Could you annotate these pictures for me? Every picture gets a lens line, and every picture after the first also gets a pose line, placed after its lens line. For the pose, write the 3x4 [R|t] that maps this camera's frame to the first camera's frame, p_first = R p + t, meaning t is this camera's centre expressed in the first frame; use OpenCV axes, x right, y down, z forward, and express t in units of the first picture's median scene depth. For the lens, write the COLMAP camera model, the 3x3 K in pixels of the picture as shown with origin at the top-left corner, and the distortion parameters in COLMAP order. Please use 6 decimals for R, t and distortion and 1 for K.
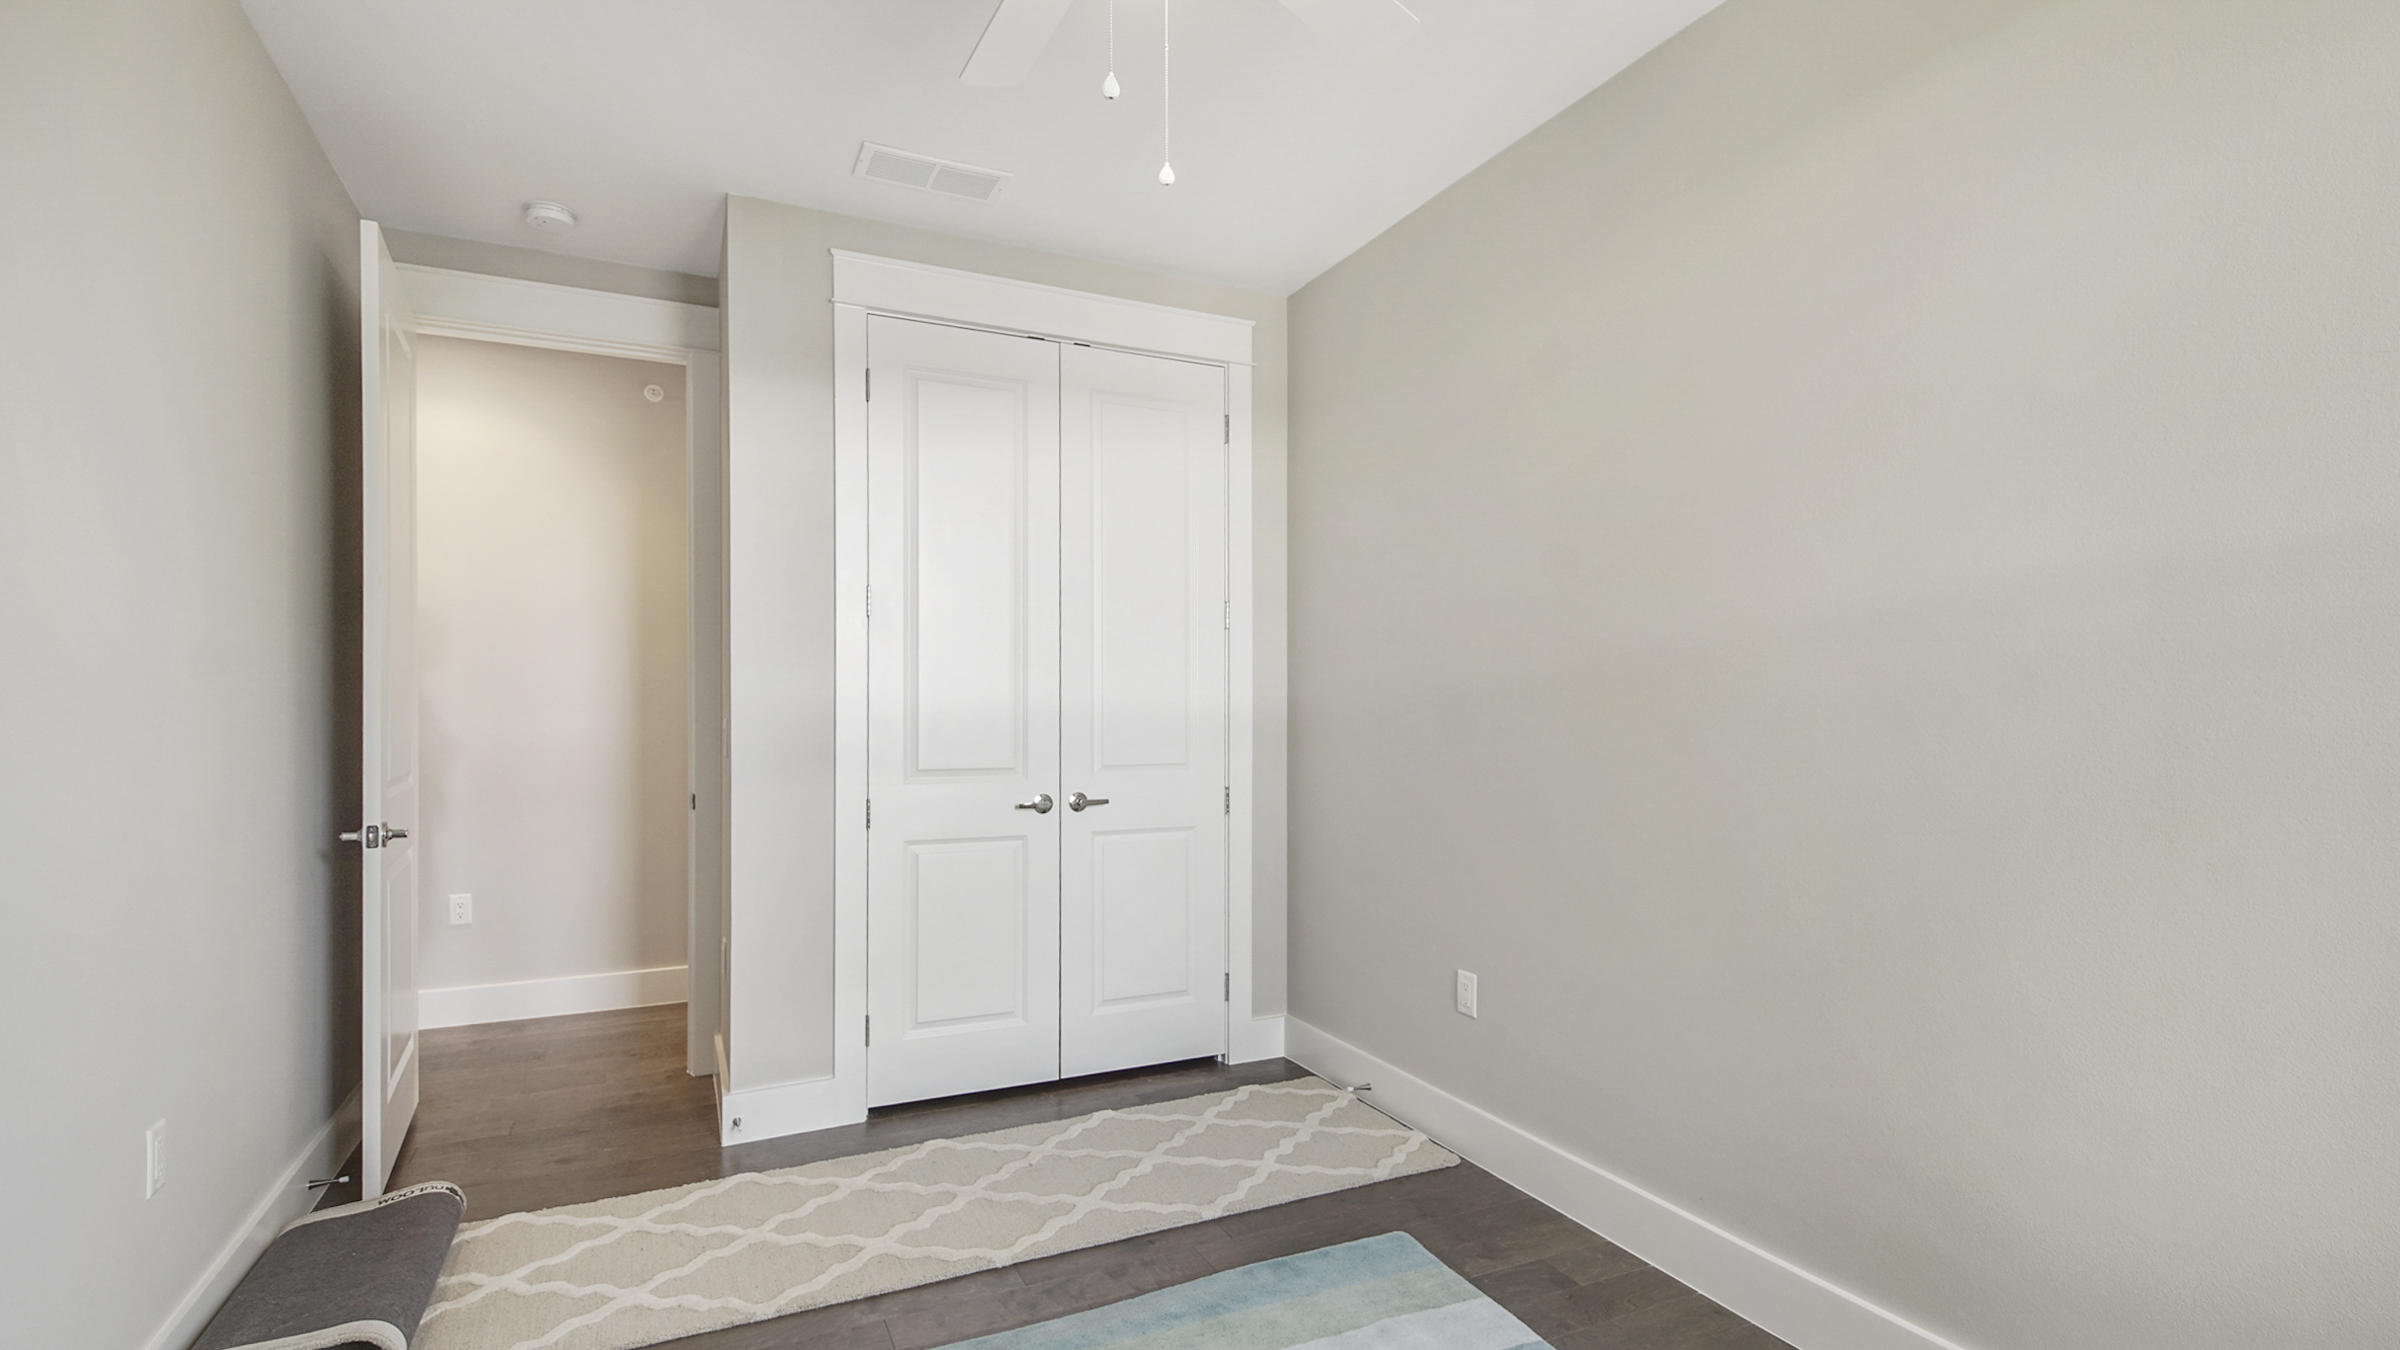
lens RADIAL K [[1080.1, 0, 1202.4], [0, 1080.1, 747.8], [0, 0, 1]] dist [0.032587, -0.018441]
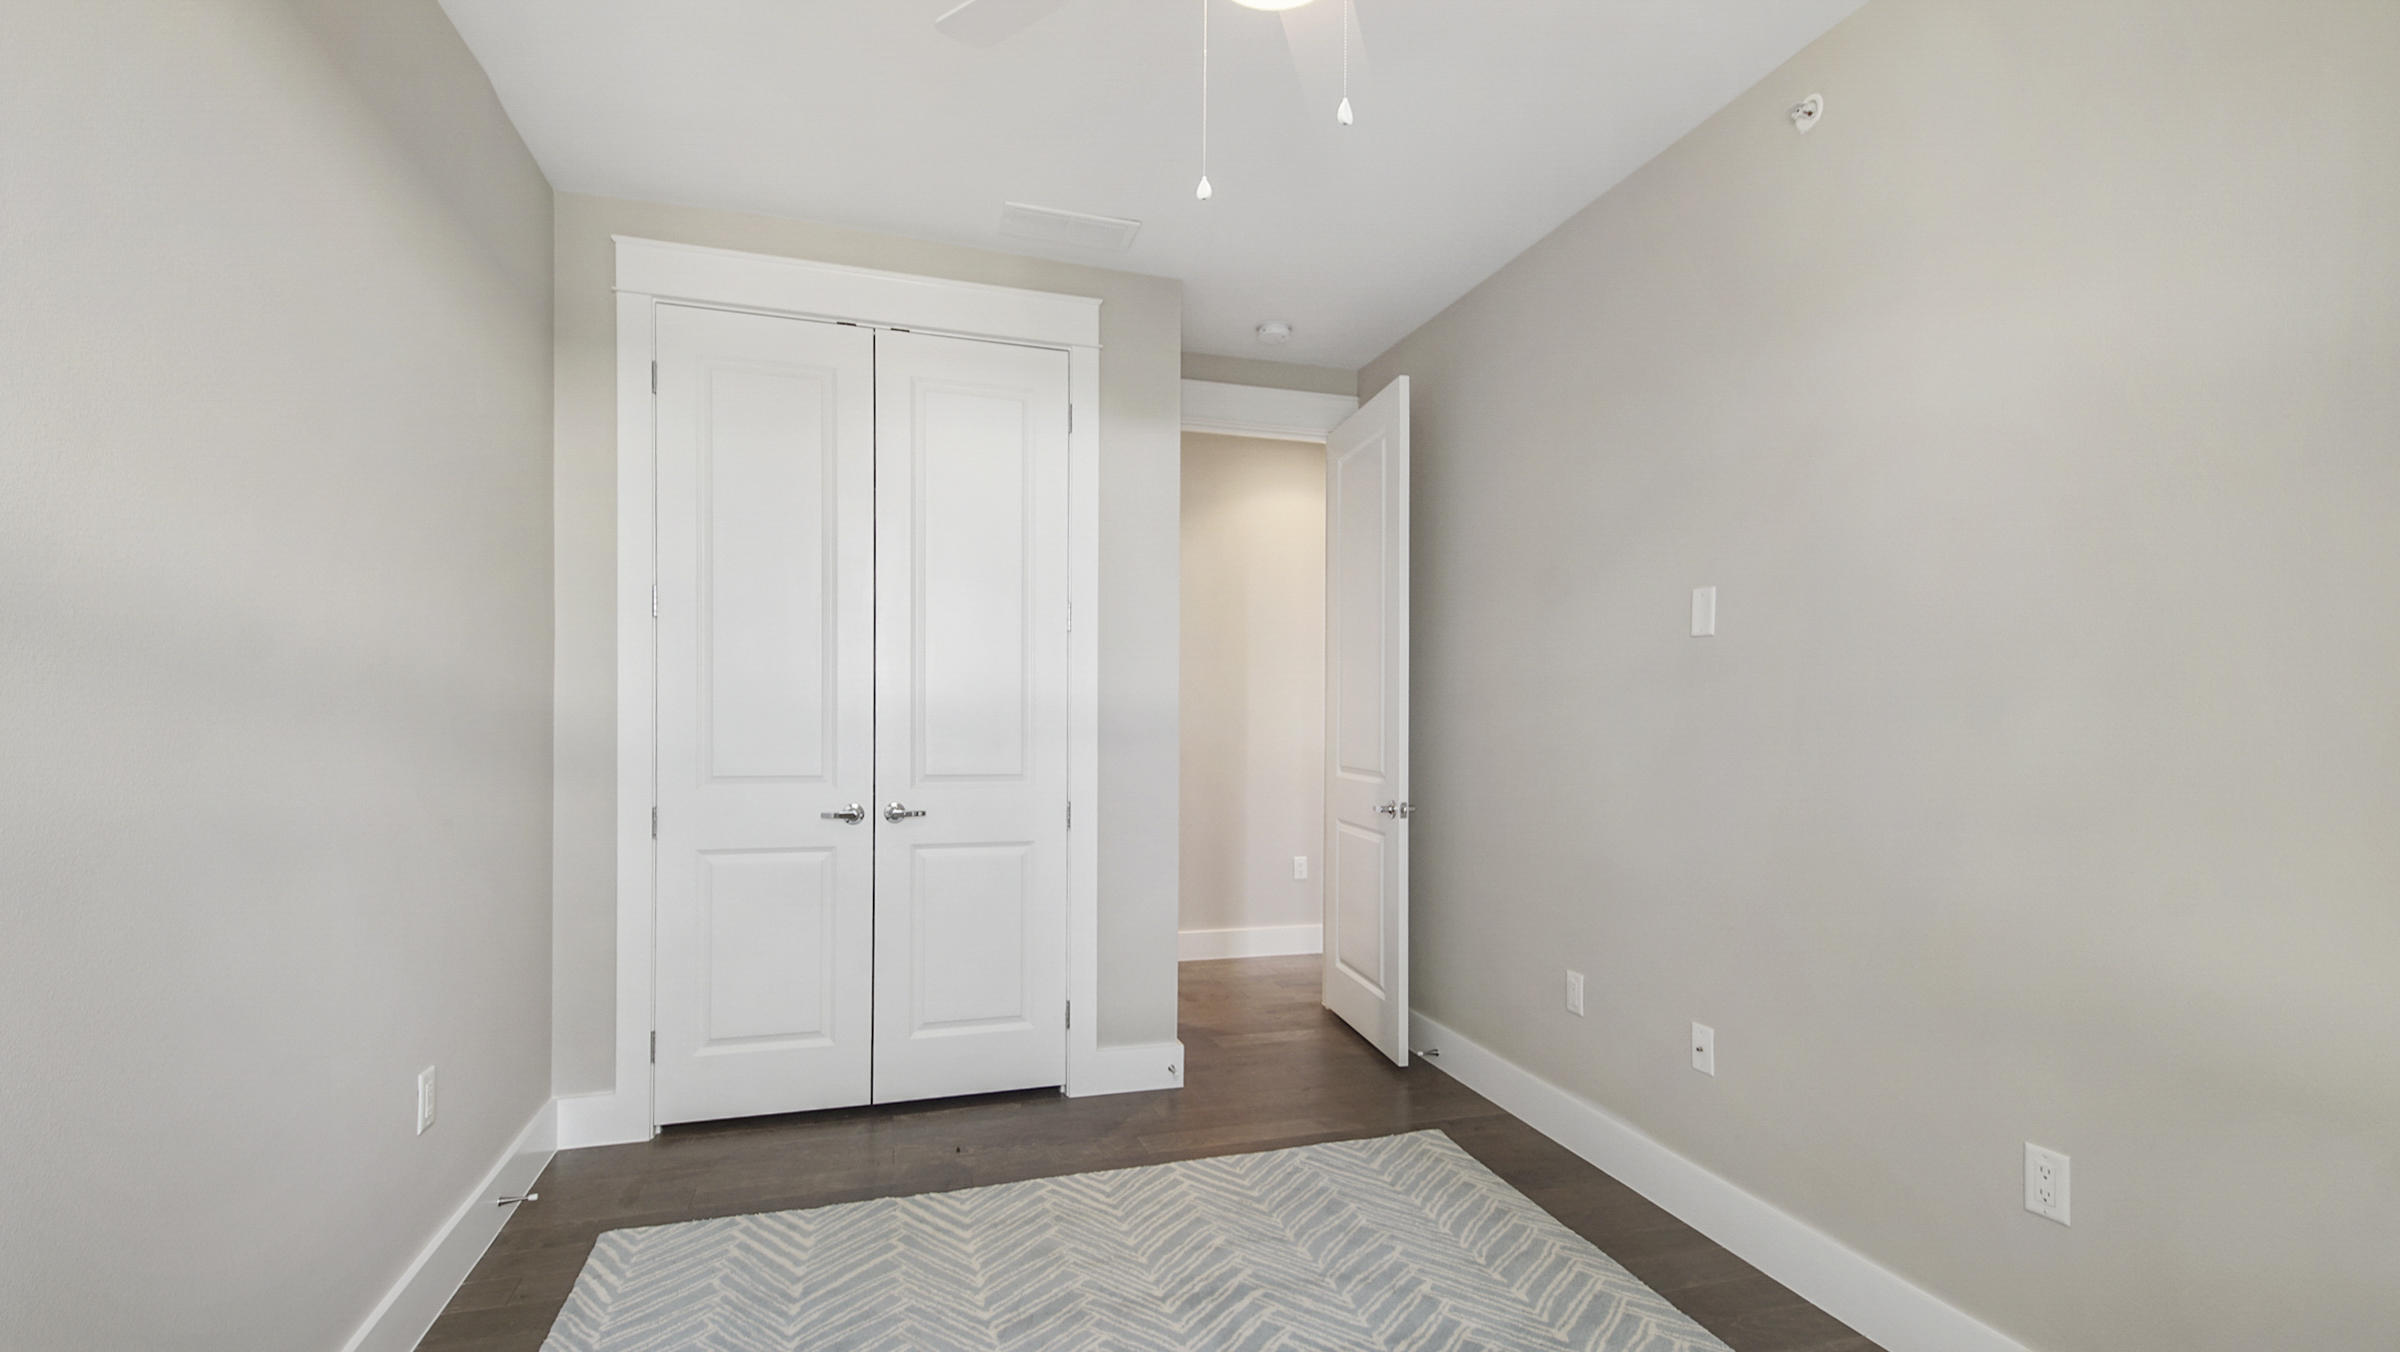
lens RADIAL K [[1008.5, 0, 1200.3], [0, 1008.5, 735.8], [0, 0, 1]] dist [0.007093, -0.000024]
pose [[0.990518, 0.017391, -0.136275, 0.269742], [-0.018444, 0.999809, -0.006467, -0.016261], [0.136136, 0.008919, 0.990650, 0.162965]]
